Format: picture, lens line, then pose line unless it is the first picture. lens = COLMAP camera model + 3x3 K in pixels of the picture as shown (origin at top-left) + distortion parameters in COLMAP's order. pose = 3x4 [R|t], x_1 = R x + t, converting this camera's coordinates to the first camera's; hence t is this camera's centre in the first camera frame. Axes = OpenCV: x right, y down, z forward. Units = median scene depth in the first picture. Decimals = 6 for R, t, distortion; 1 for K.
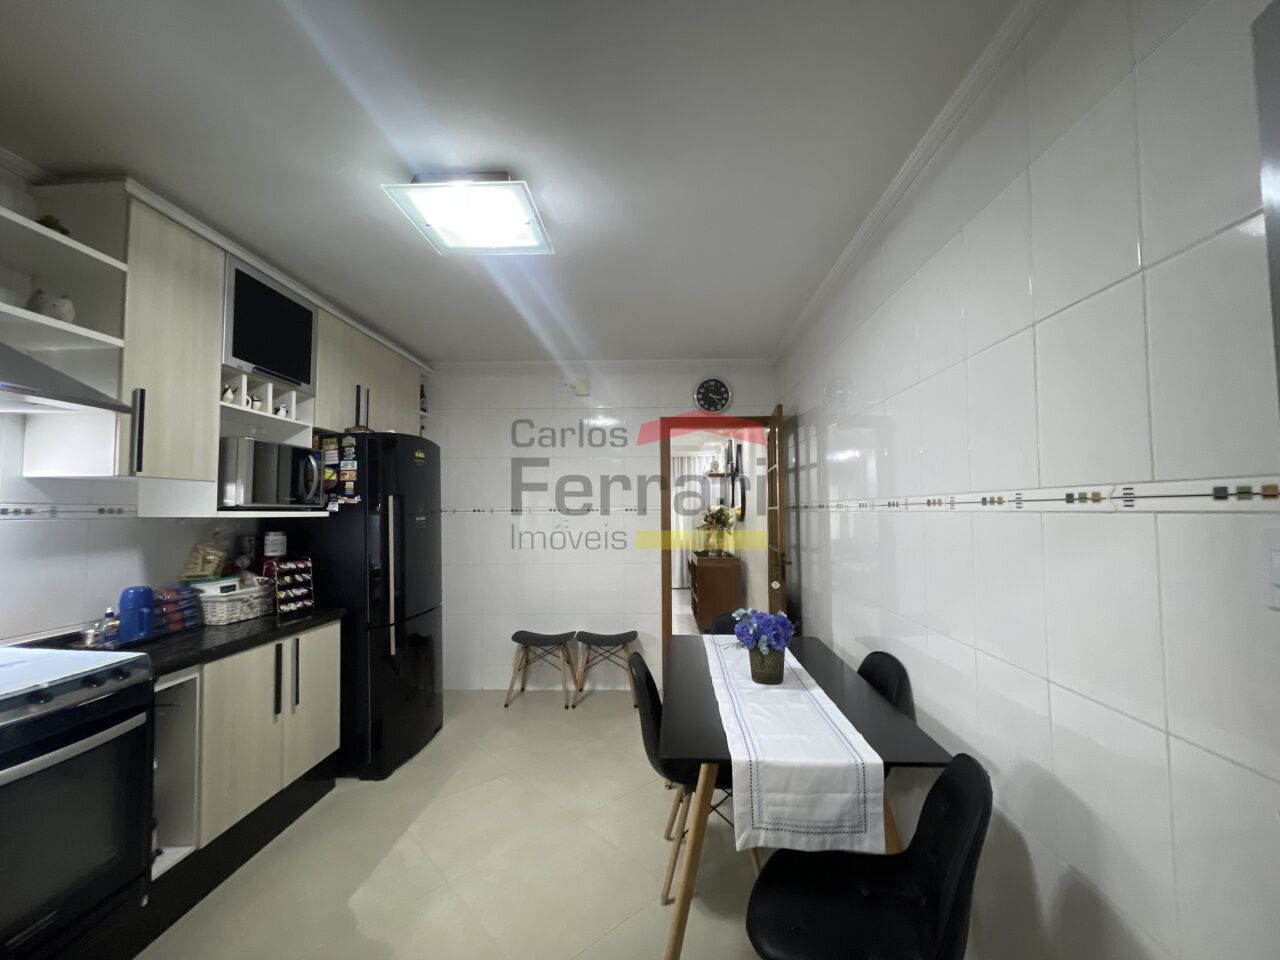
lens RADIAL K [[515.5, 0, 643.2], [0, 515.5, 486.9], [0, 0, 1]] dist [-0.000272, 0.000249]
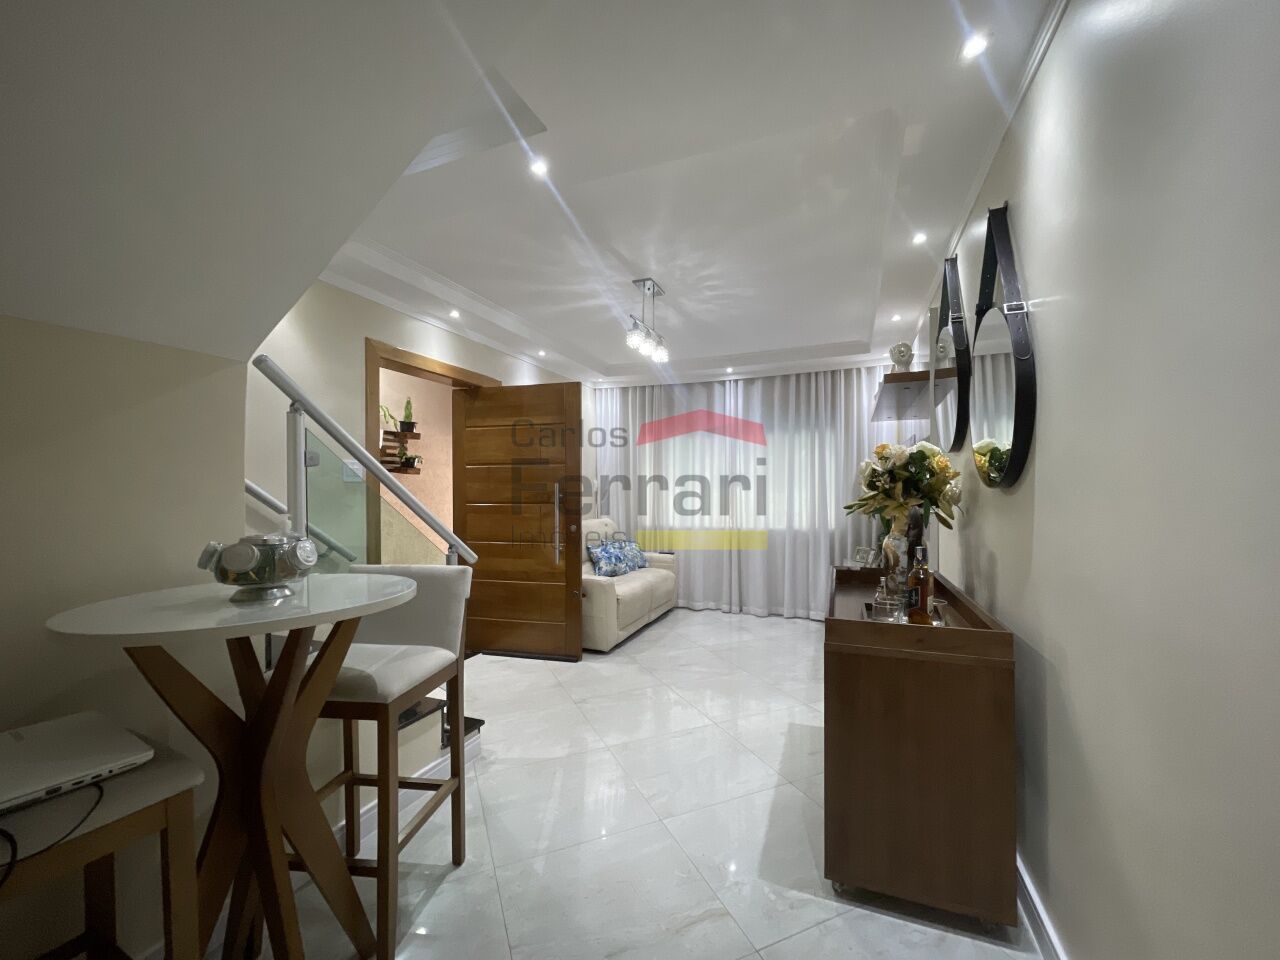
lens RADIAL K [[515.5, 0, 643.2], [0, 515.5, 486.9], [0, 0, 1]] dist [-0.000272, 0.000249]
pose [[0.945874, 0.002240, -0.324526, 0.087669], [0.013344, 0.998862, 0.045788, 0.046905], [0.324260, -0.047640, 0.944768, 0.614024]]
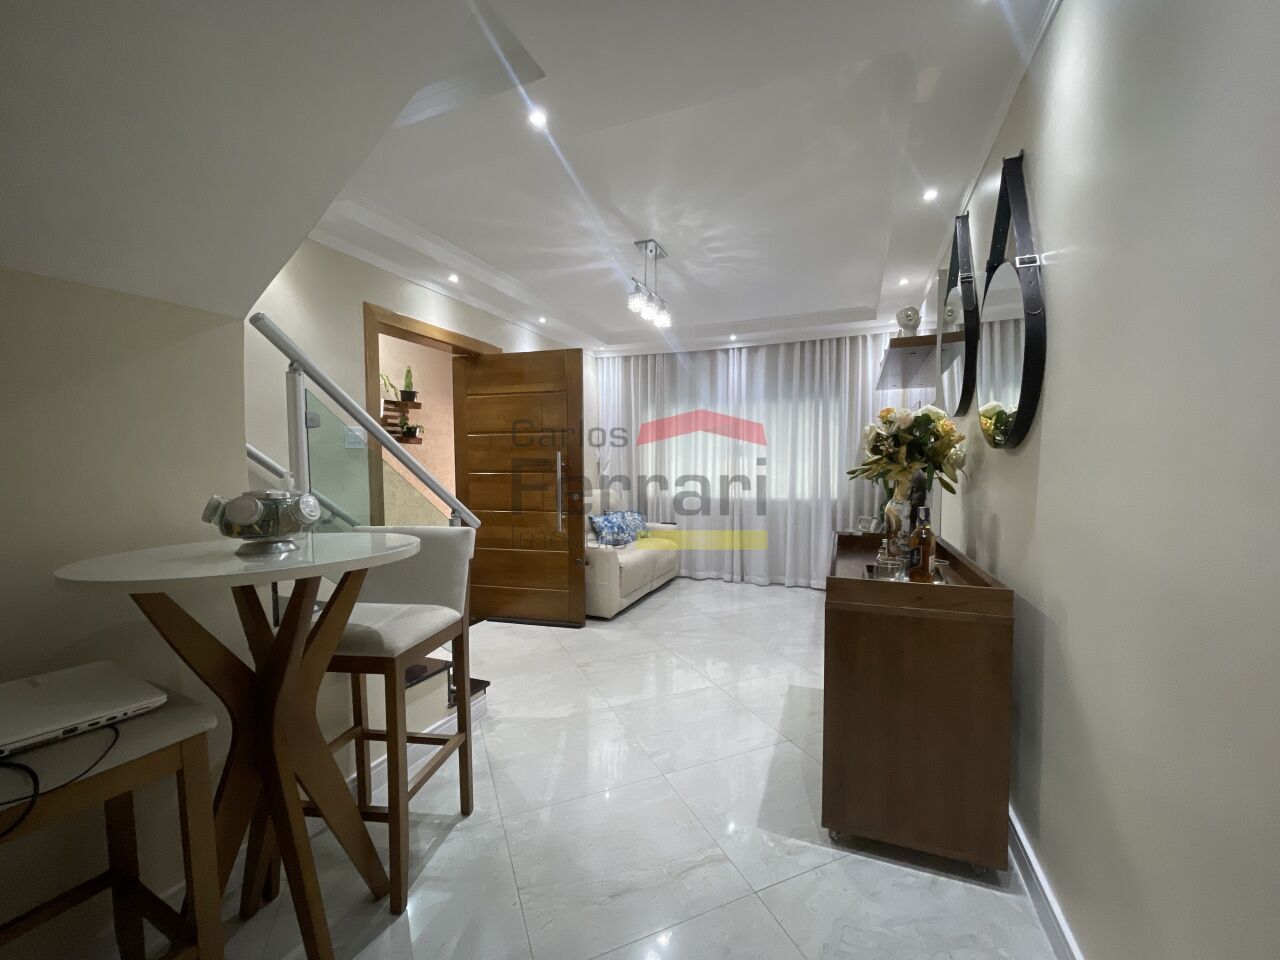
lens RADIAL K [[515.5, 0, 643.2], [0, 515.5, 486.9], [0, 0, 1]] dist [-0.000272, 0.000249]
pose [[0.944447, 0.018158, -0.328161, 0.087427], [0.014148, 0.995301, 0.095792, 0.053440], [0.328358, -0.095113, 0.939752, 0.614311]]
